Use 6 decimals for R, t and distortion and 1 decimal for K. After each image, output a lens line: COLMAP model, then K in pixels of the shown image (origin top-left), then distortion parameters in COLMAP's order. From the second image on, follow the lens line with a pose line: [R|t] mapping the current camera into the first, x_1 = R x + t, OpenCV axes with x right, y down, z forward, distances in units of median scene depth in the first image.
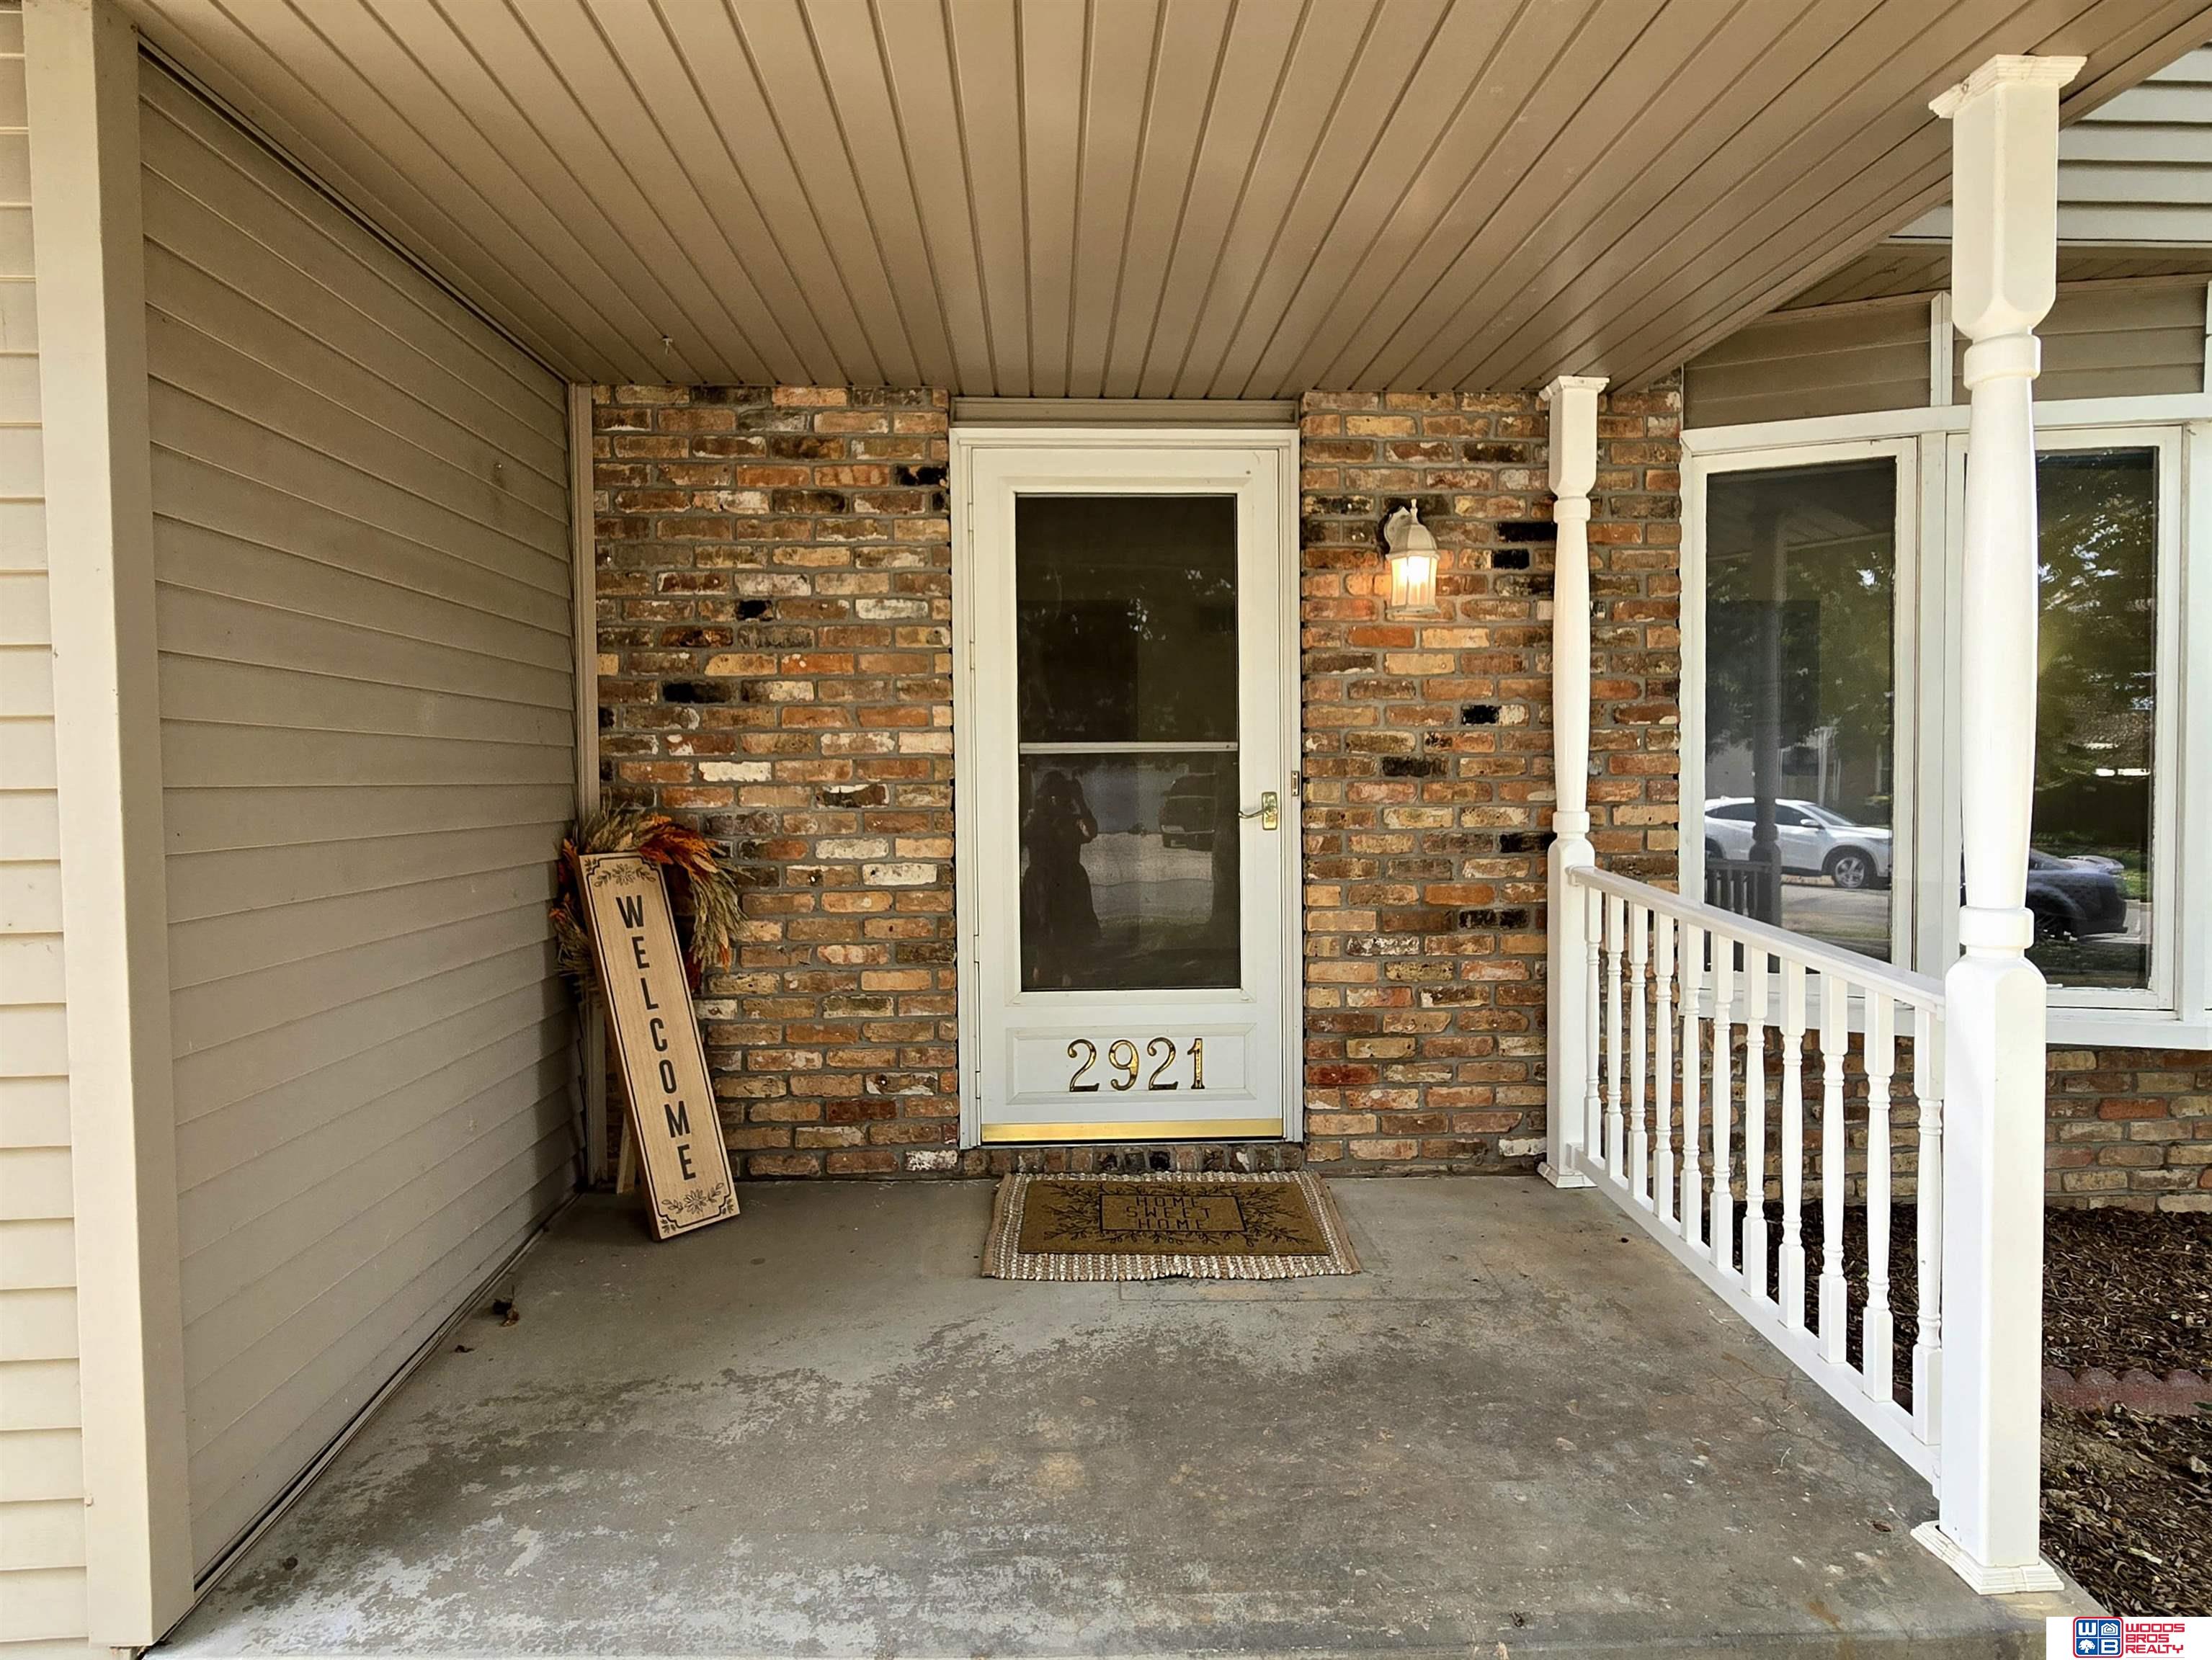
lens RADIAL K [[1235.5, 0, 1095.9], [0, 1235.5, 820.0], [0, 0, 1]] dist [-0.008288, 0.000369]
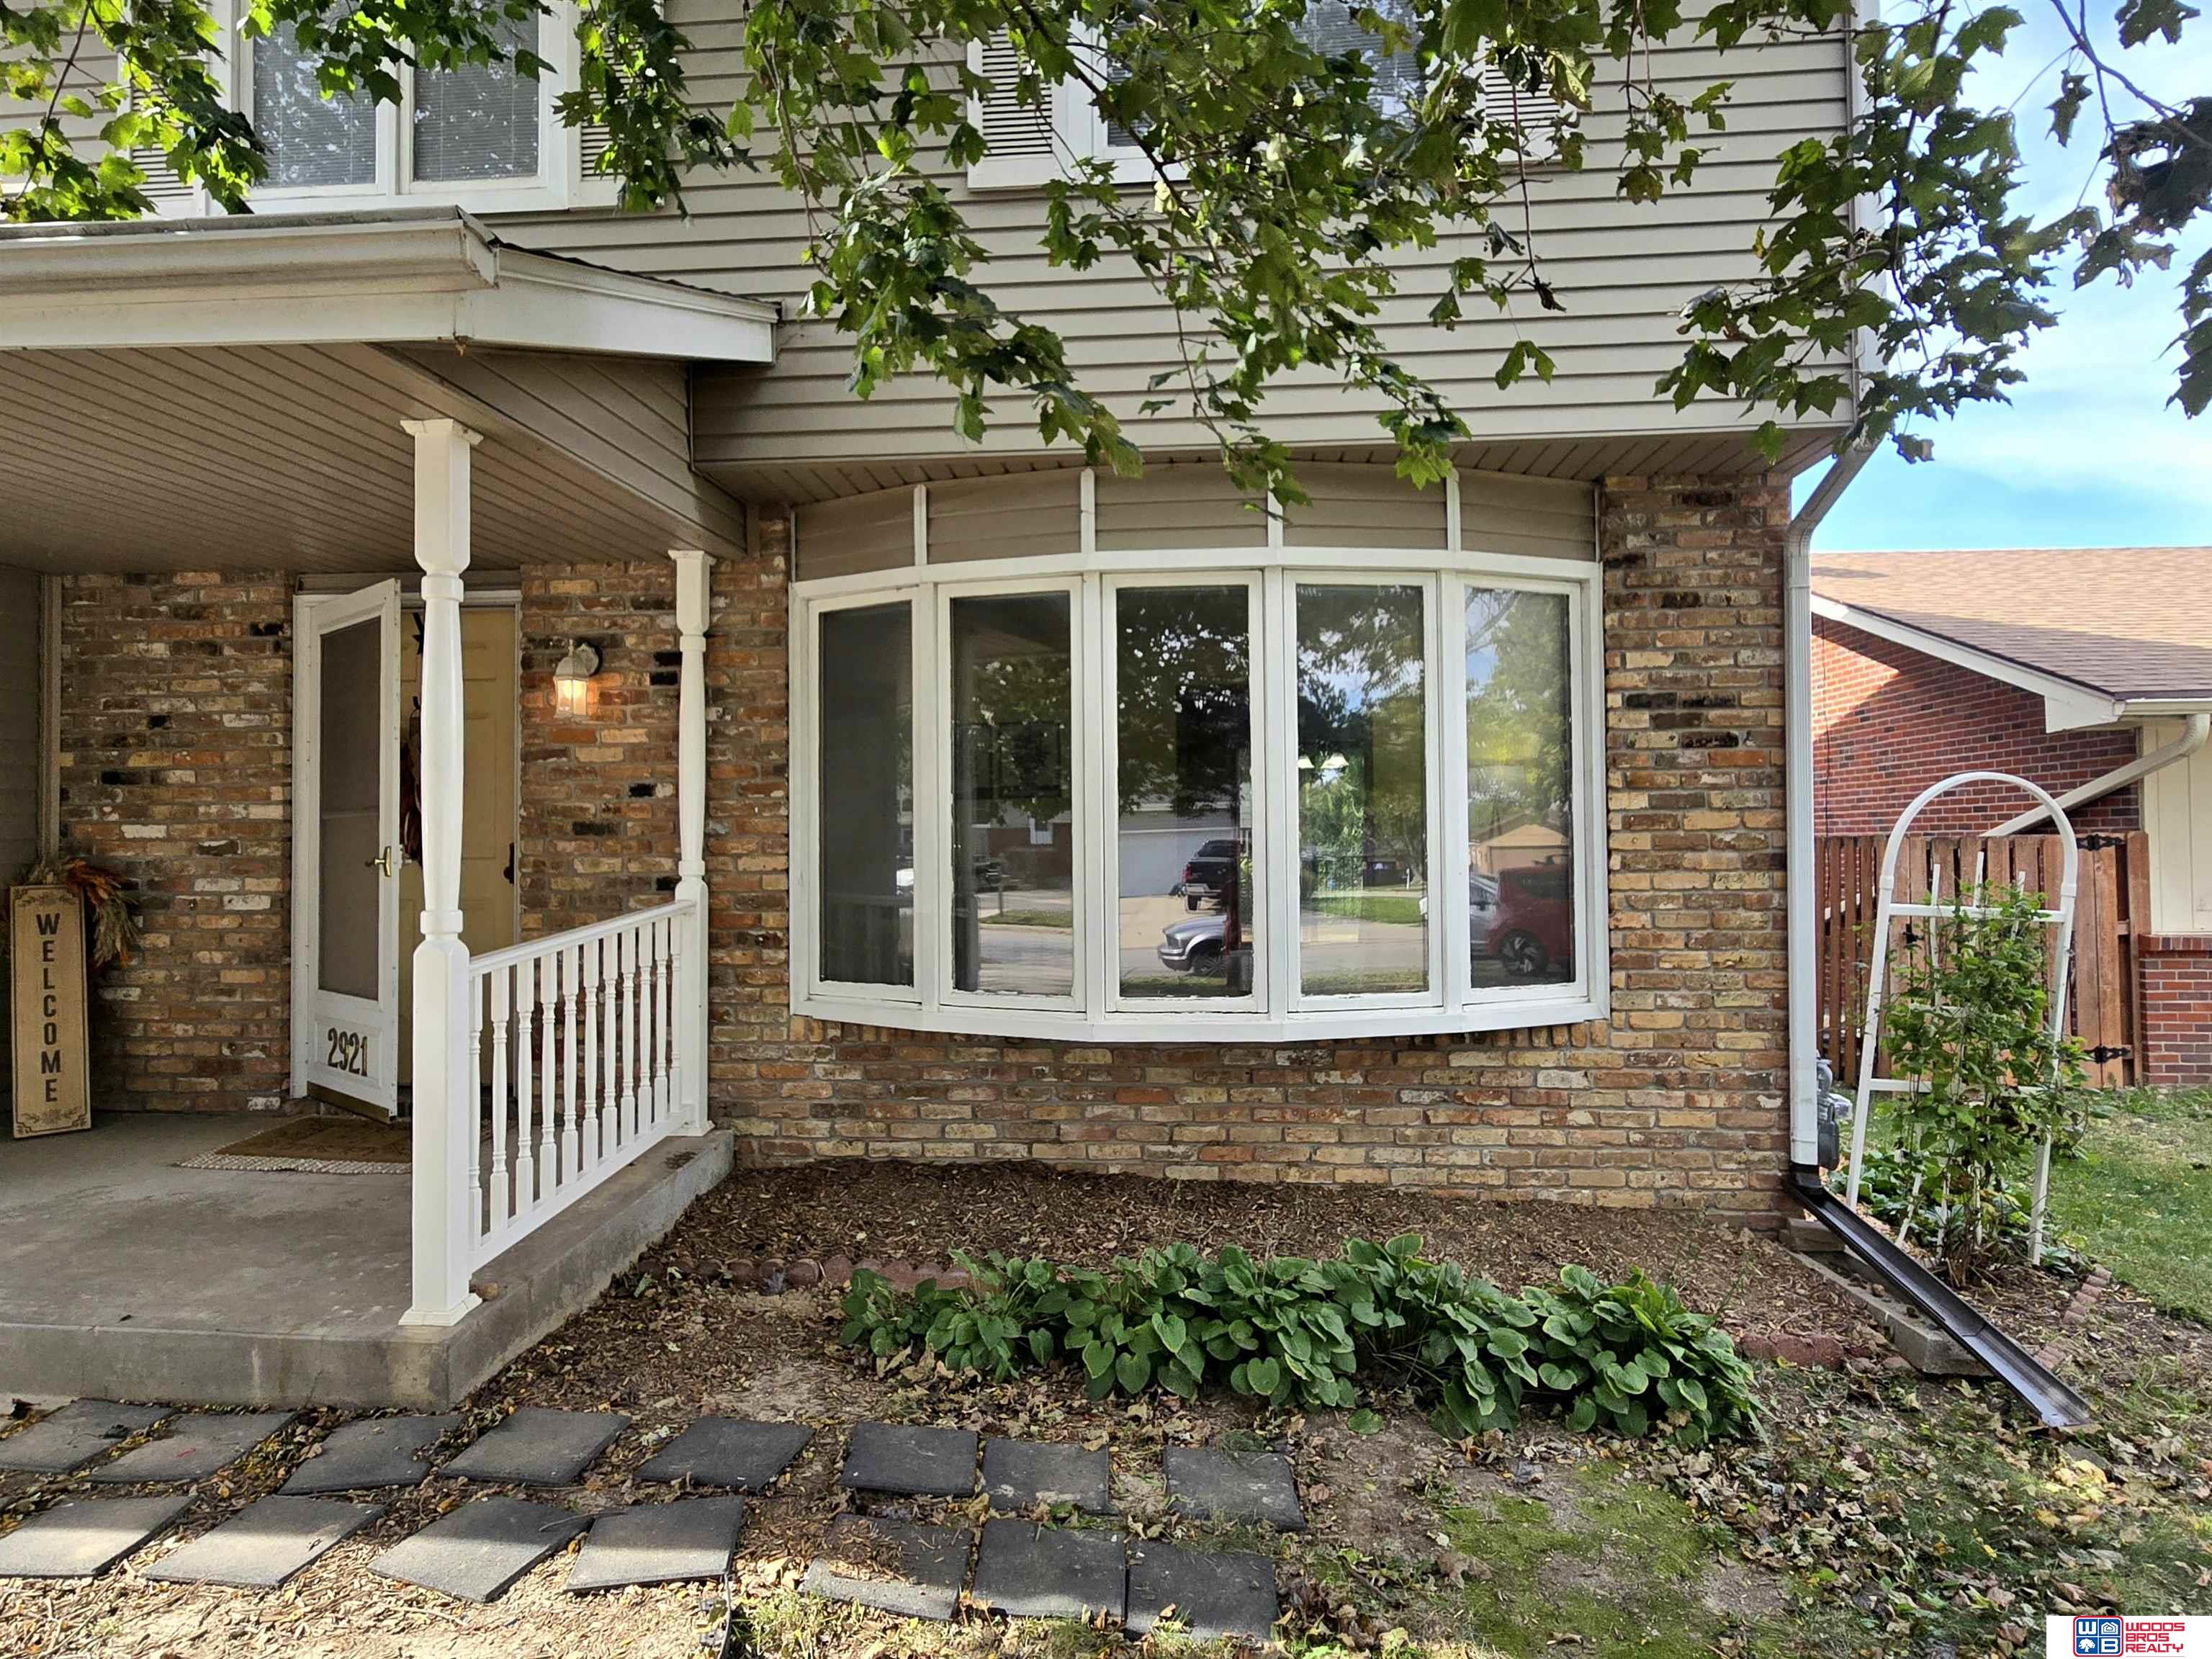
lens RADIAL K [[1235.5, 0, 1151.3], [0, 1235.5, 825.1], [0, 0, 1]] dist [-0.008288, 0.000369]
pose [[0.992646, -0.000487, -0.121052, 1.069647], [-0.006019, 0.998557, -0.053372, 0.024111], [0.120903, 0.053708, 0.991210, -0.304970]]
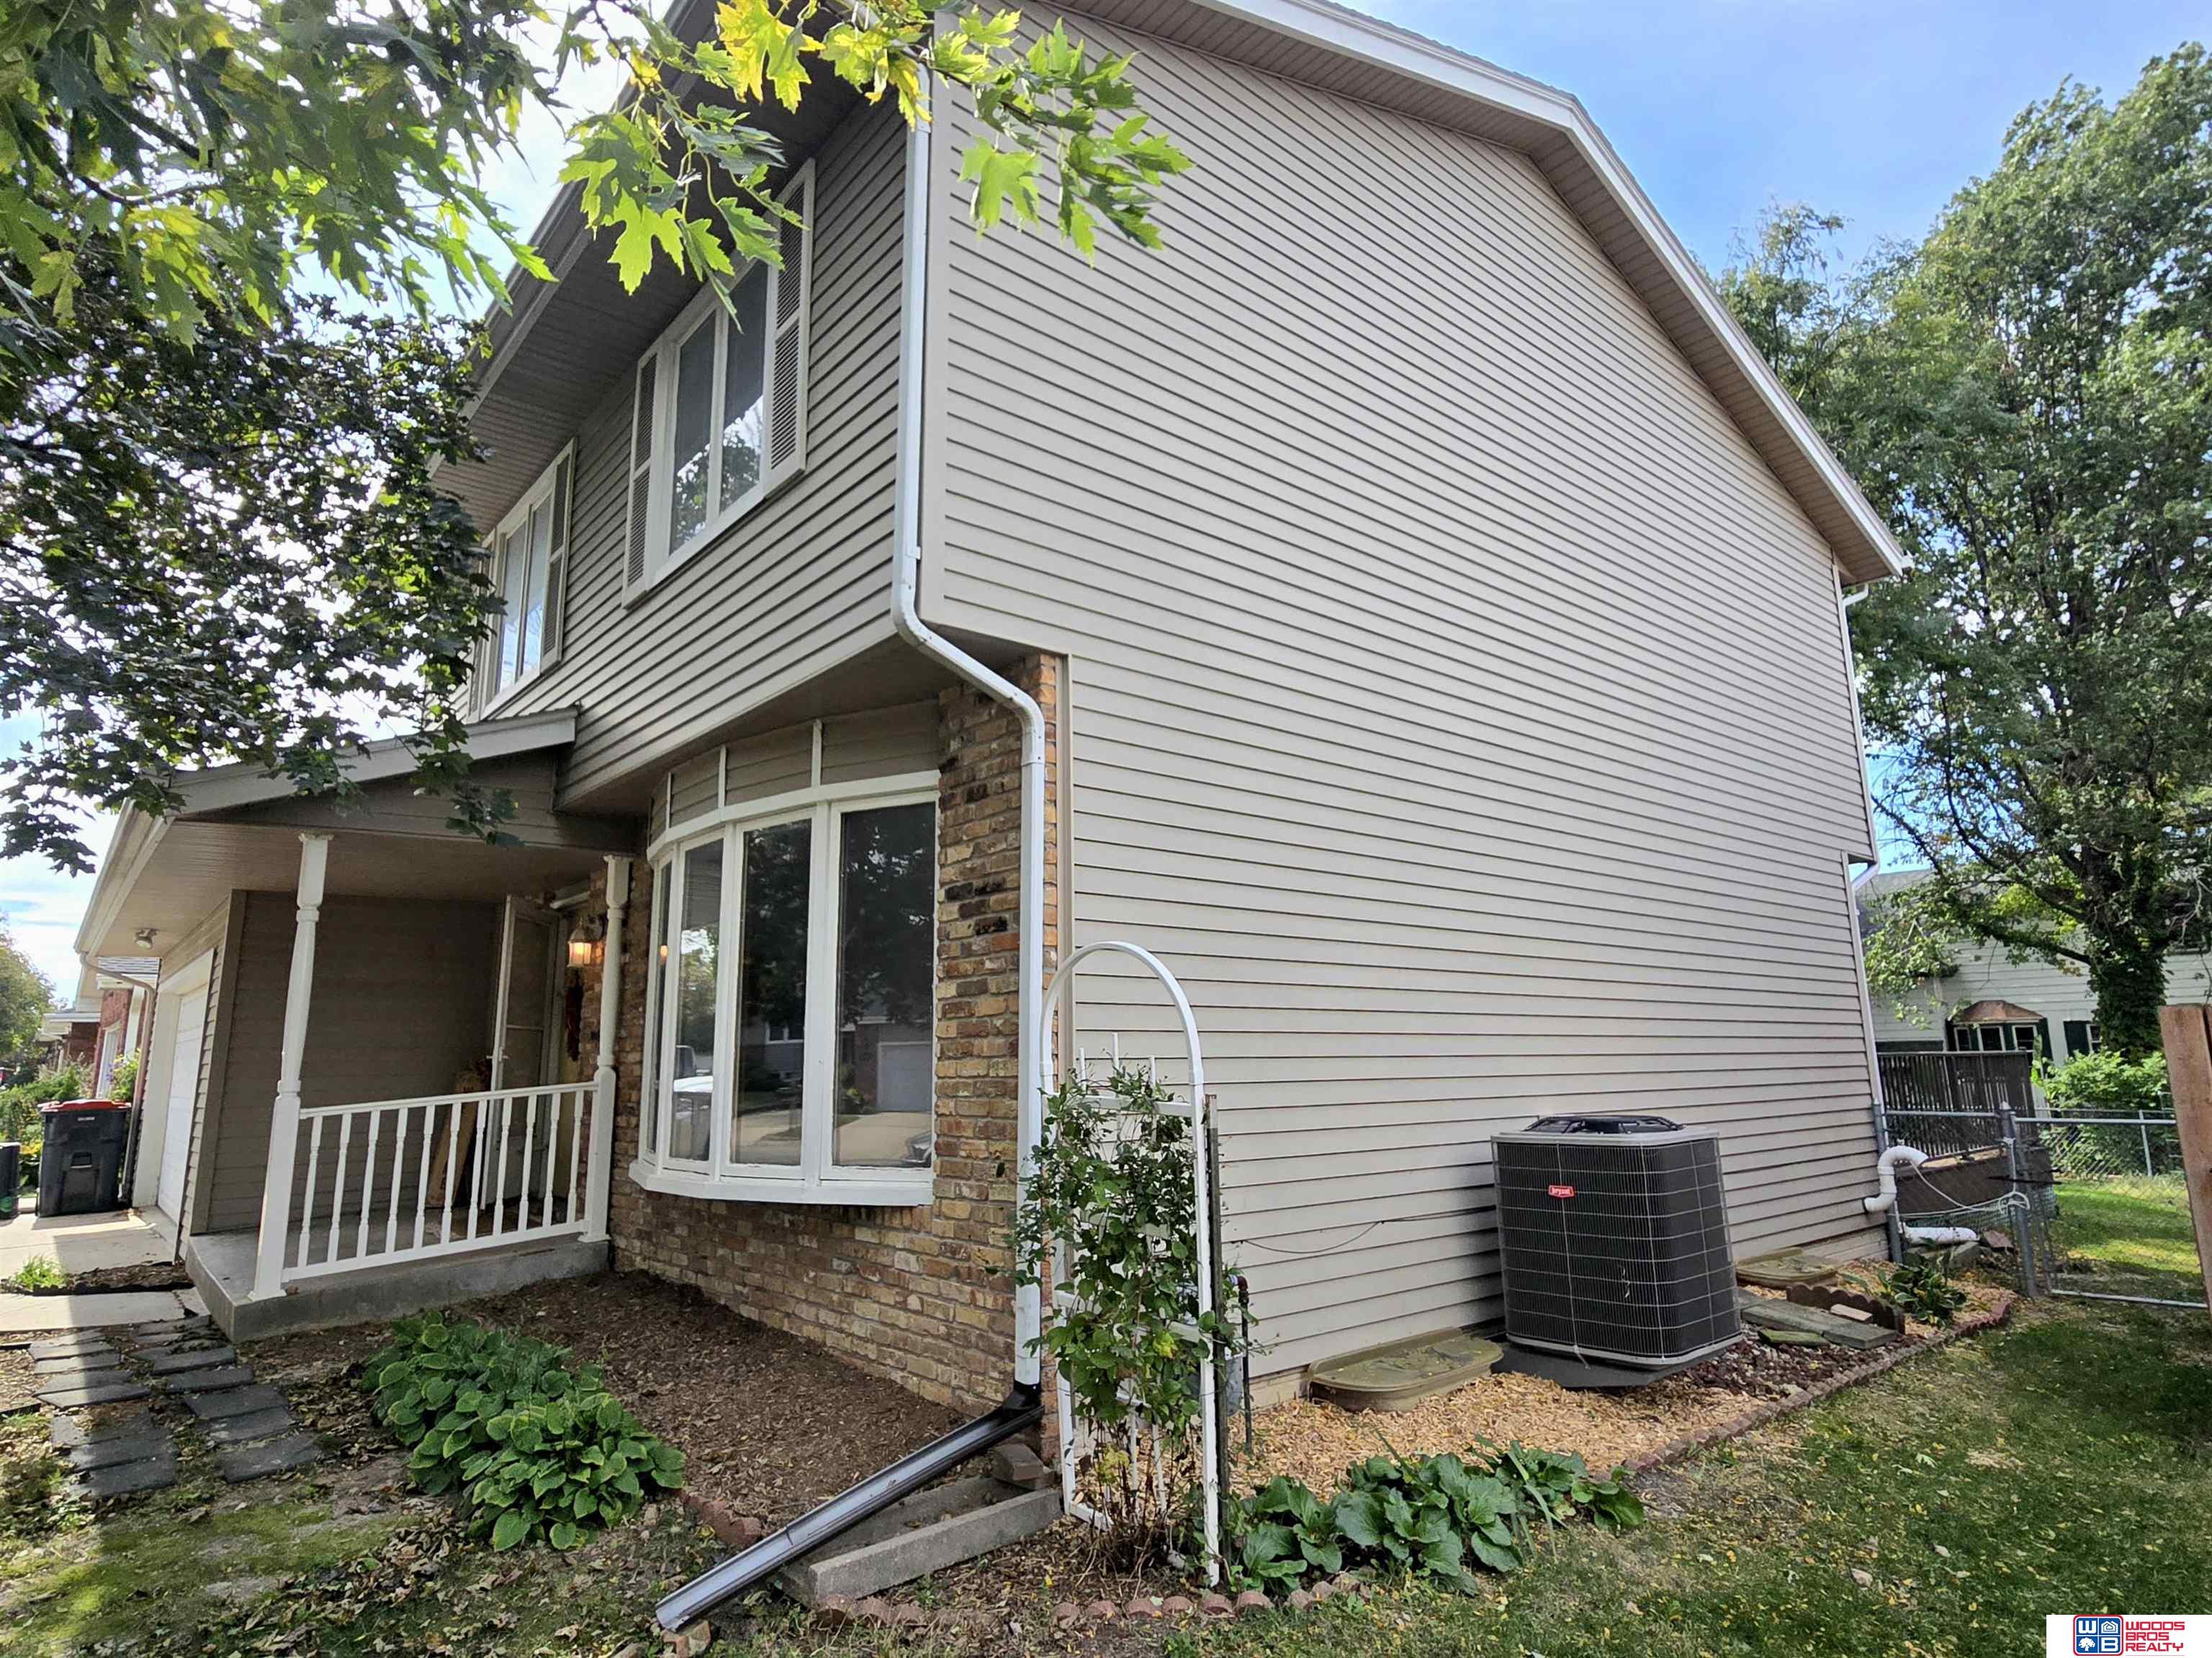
lens RADIAL K [[1235.4, 0, 1089.1], [0, 1235.4, 822.1], [0, 0, 1]] dist [-0.008288, 0.000369]
pose [[0.623235, -0.151036, -0.767311, 2.715445], [-0.013624, 0.978927, -0.203756, 0.019732], [0.781916, 0.137442, 0.608044, 0.371634]]
